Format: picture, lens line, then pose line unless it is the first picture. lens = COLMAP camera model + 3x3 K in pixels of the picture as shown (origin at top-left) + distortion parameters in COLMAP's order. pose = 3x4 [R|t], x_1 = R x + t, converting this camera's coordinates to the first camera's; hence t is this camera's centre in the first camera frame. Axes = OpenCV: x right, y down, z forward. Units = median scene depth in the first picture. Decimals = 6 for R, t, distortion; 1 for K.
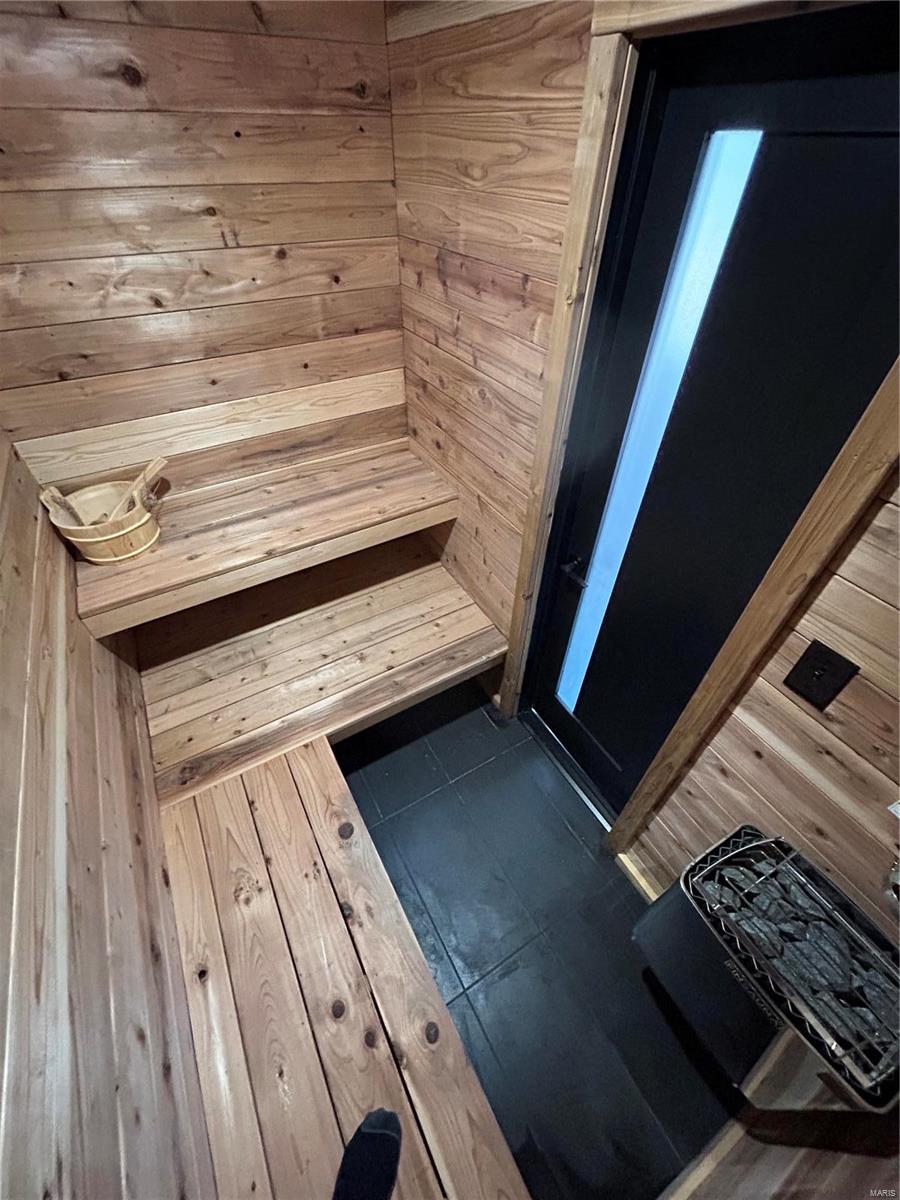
lens RADIAL K [[484.4, 0, 450.9], [0, 484.4, 599.2], [0, 0, 1]] dist [-0.001293, 0.000952]
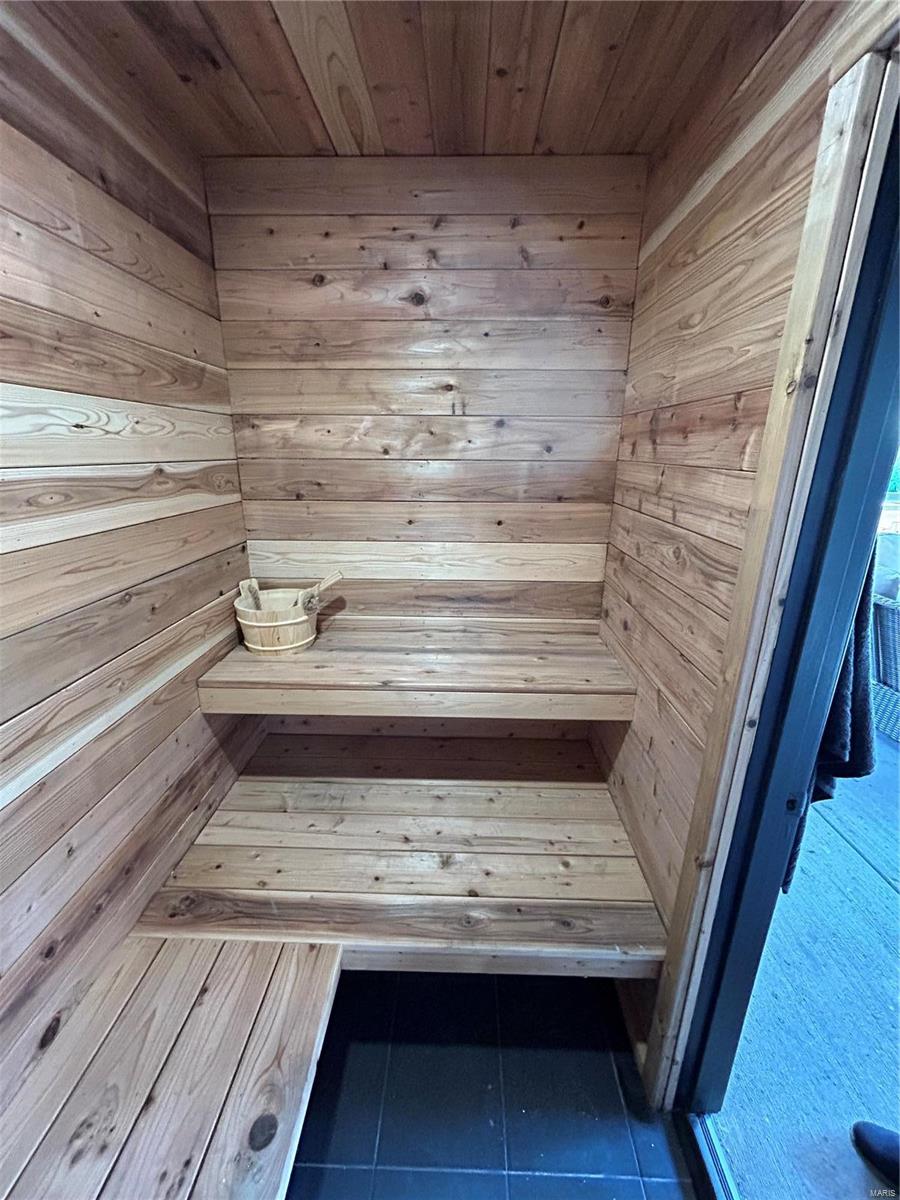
lens RADIAL K [[484.4, 0, 452.2], [0, 484.4, 600.6], [0, 0, 1]] dist [-0.001293, 0.000952]
pose [[0.847922, 0.156158, -0.506599, 0.162435], [-0.368891, 0.860118, -0.352302, 0.043944], [0.380720, 0.485604, 0.786918, 0.293847]]
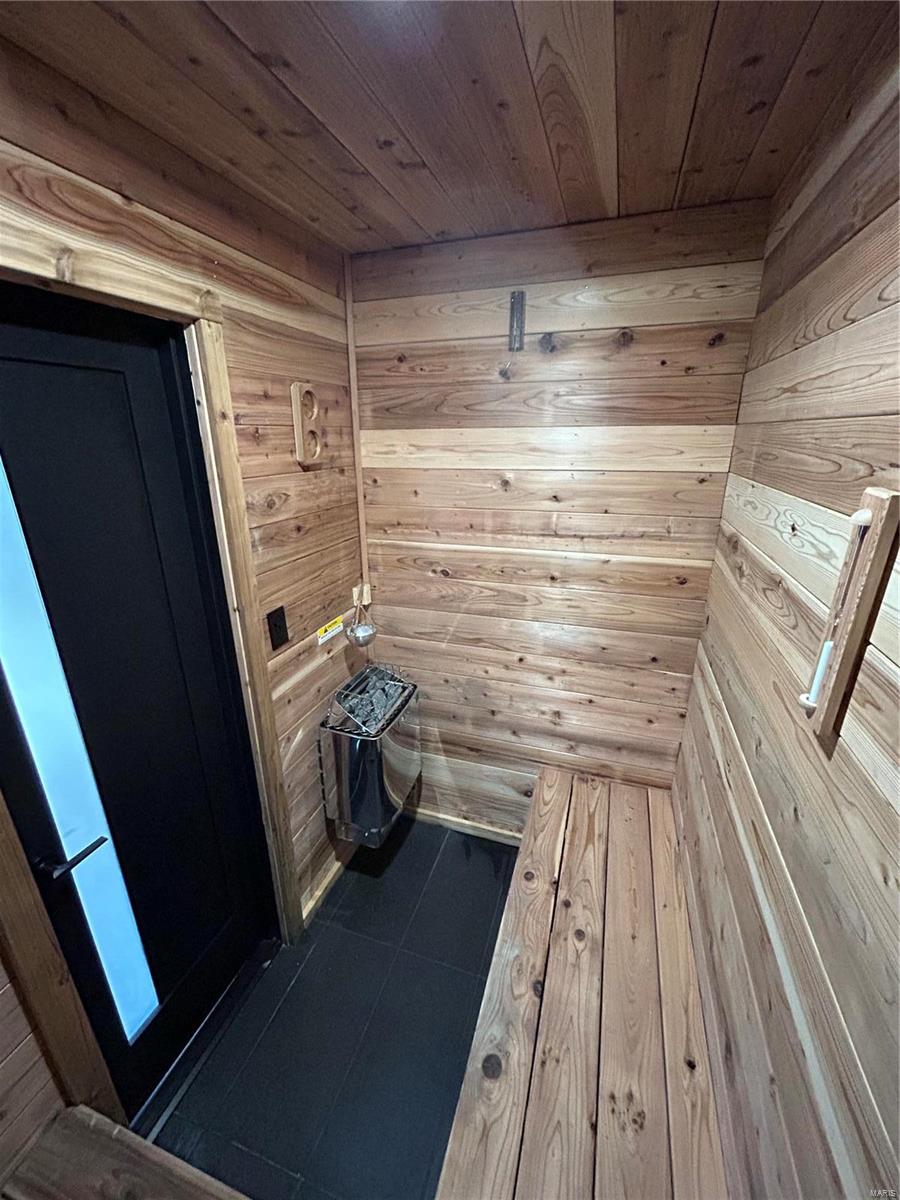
lens RADIAL K [[484.4, 0, 447.7], [0, 484.4, 603.1], [0, 0, 1]] dist [-0.001293, 0.000952]
pose [[-0.658699, -0.249566, 0.709812, -0.496127], [0.527053, 0.520216, 0.672005, -0.427246], [-0.536965, 0.816757, -0.211131, 0.560575]]
